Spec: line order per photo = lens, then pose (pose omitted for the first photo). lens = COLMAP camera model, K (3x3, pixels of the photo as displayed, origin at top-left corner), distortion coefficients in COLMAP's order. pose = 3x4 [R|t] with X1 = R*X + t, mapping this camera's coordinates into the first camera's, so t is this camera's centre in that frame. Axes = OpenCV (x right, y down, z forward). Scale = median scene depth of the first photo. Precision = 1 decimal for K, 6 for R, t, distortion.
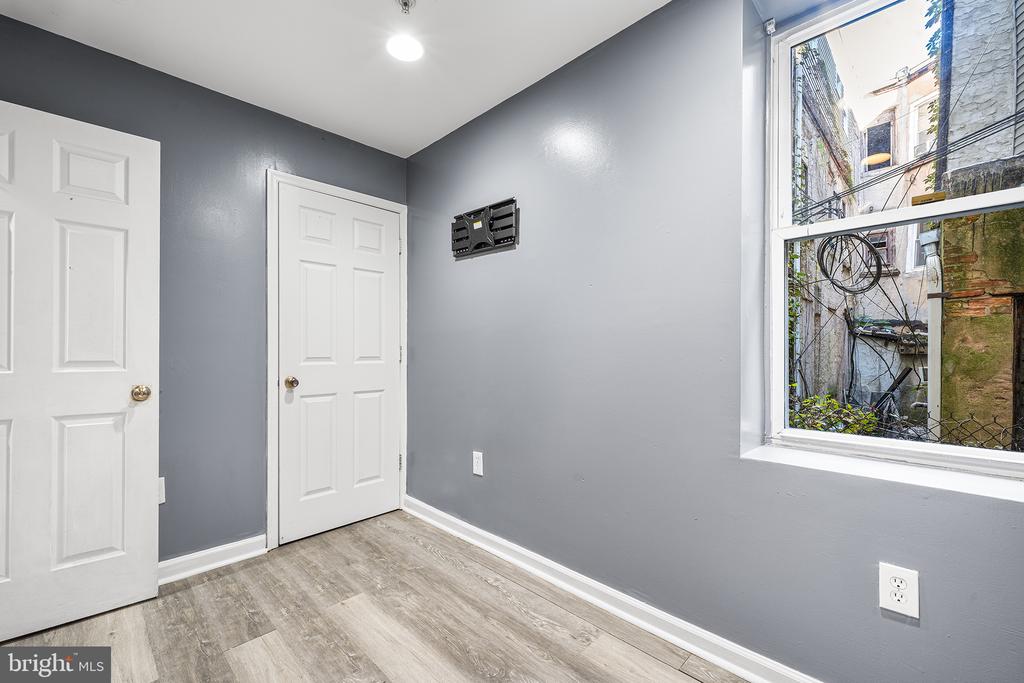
lens RADIAL K [[425.7, 0, 517.3], [0, 425.7, 344.1], [0, 0, 1]] dist [-0.000536, -0.000144]
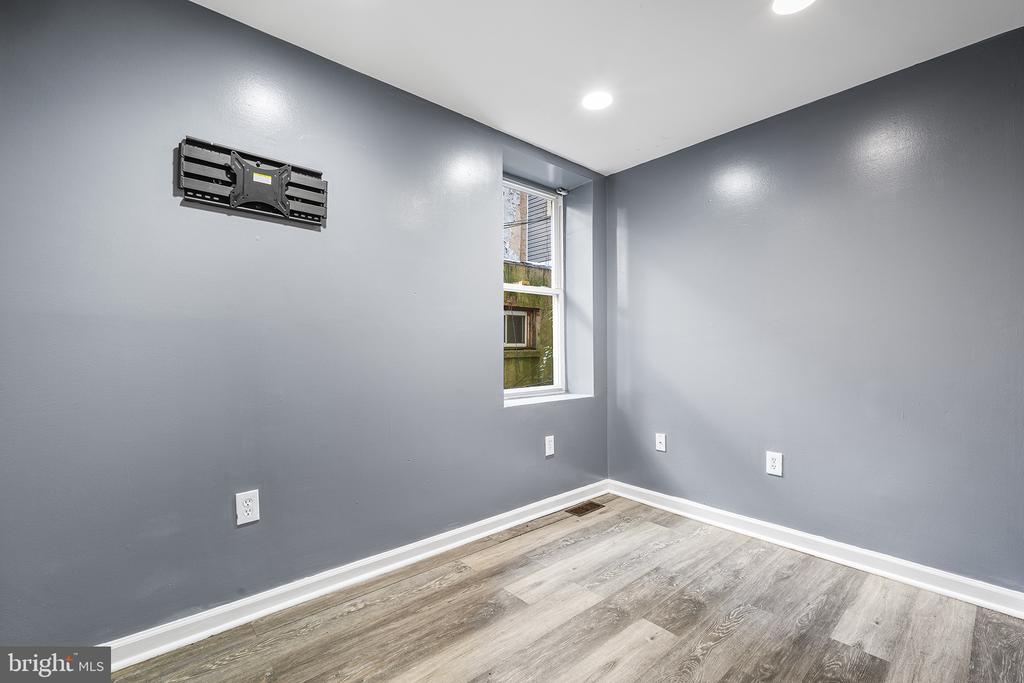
lens RADIAL K [[417.9, 0, 512.0], [0, 417.9, 341.5], [0, 0, 1]] dist [-0.003200, -0.000346]
pose [[0.095418, 0.017782, 0.995278, -0.926415], [-0.005978, 0.999833, -0.017290, 0.014342], [-0.995419, -0.004300, 0.095508, 0.605789]]
